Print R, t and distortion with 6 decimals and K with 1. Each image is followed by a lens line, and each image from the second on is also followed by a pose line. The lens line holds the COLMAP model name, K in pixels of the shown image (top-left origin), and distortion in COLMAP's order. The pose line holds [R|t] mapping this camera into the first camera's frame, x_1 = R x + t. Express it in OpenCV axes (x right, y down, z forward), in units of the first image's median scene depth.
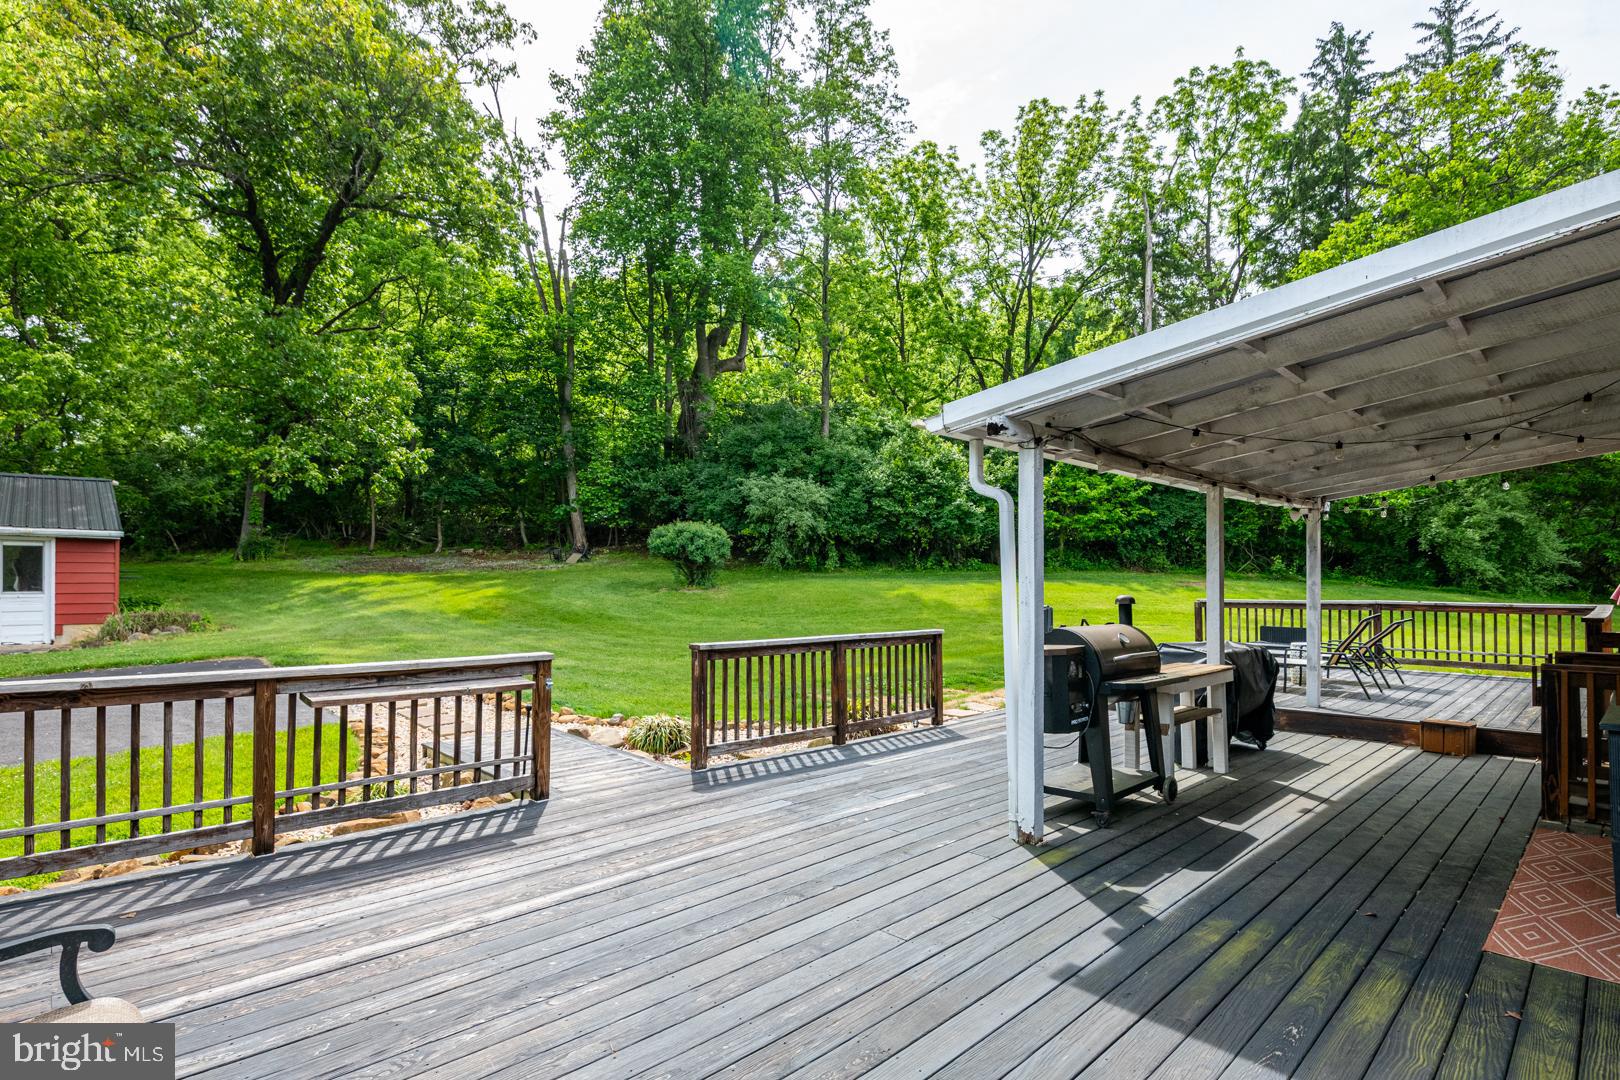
lens RADIAL K [[783.2, 0, 826.6], [0, 783.2, 571.0], [0, 0, 1]] dist [-0.003035, -0.001107]
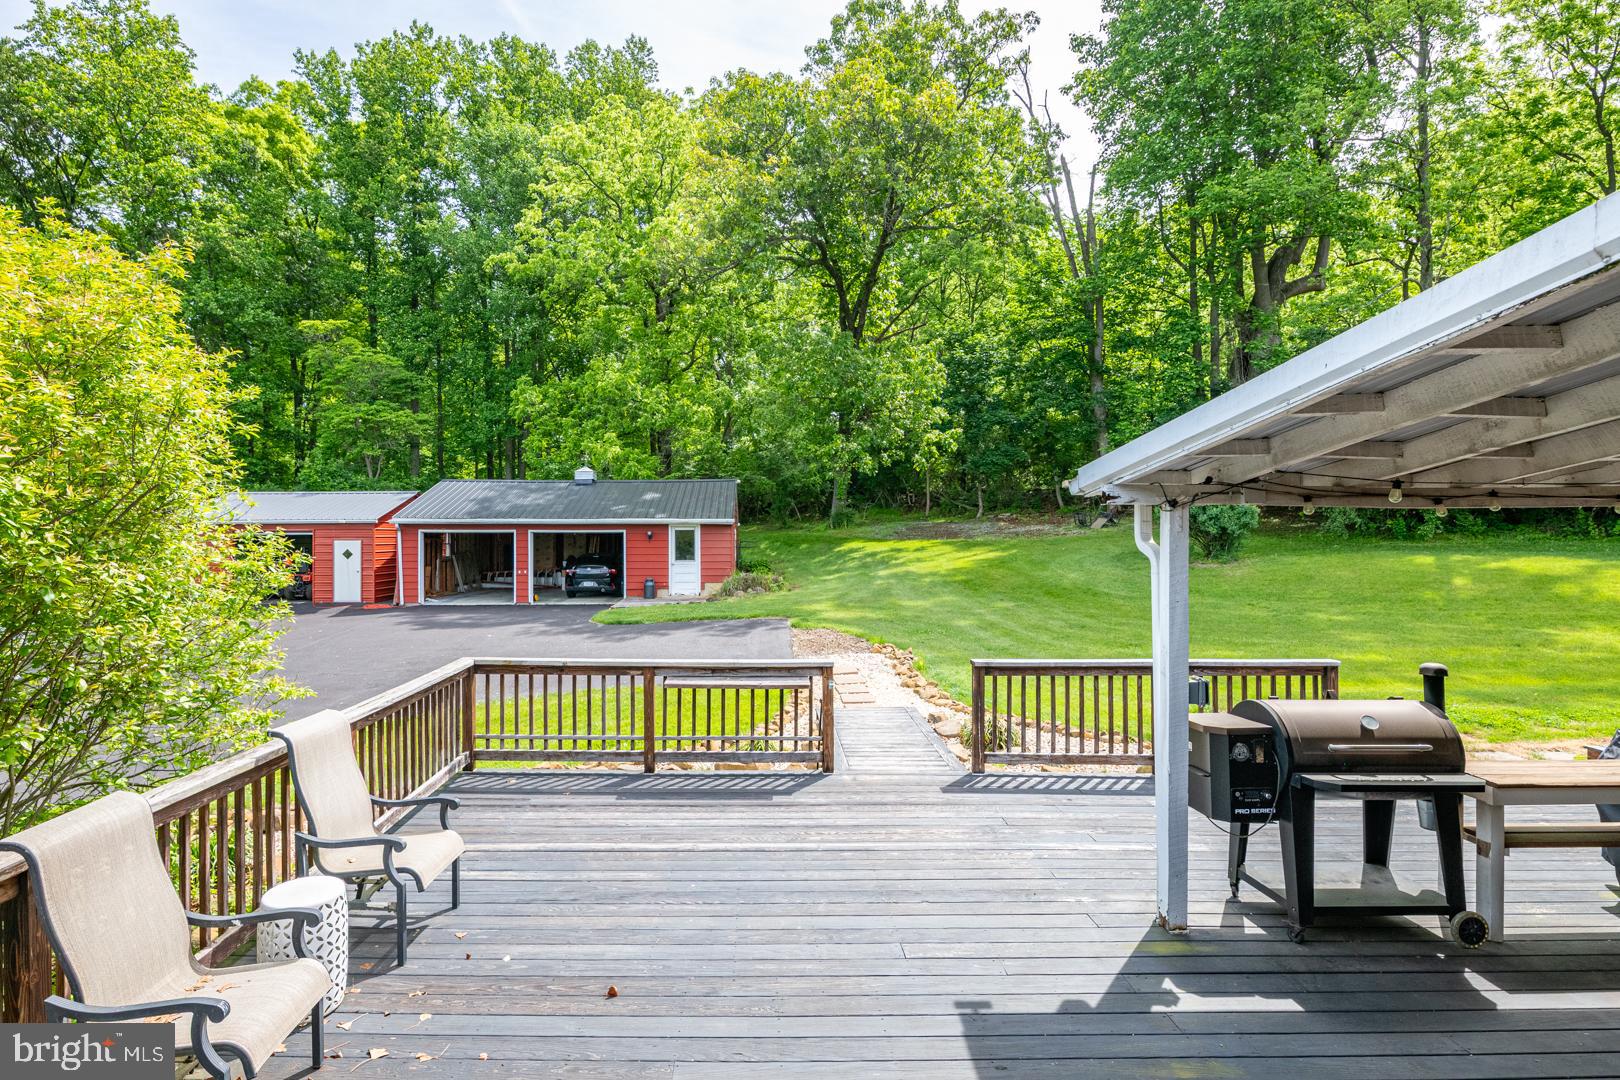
lens RADIAL K [[797.9, 0, 784.3], [0, 797.9, 531.2], [0, 0, 1]] dist [-0.001244, -0.001488]
pose [[0.731559, -0.000122, -0.681778, 0.382029], [0.007857, 0.999935, 0.008252, -0.094676], [0.681733, -0.011394, 0.731513, -0.011804]]
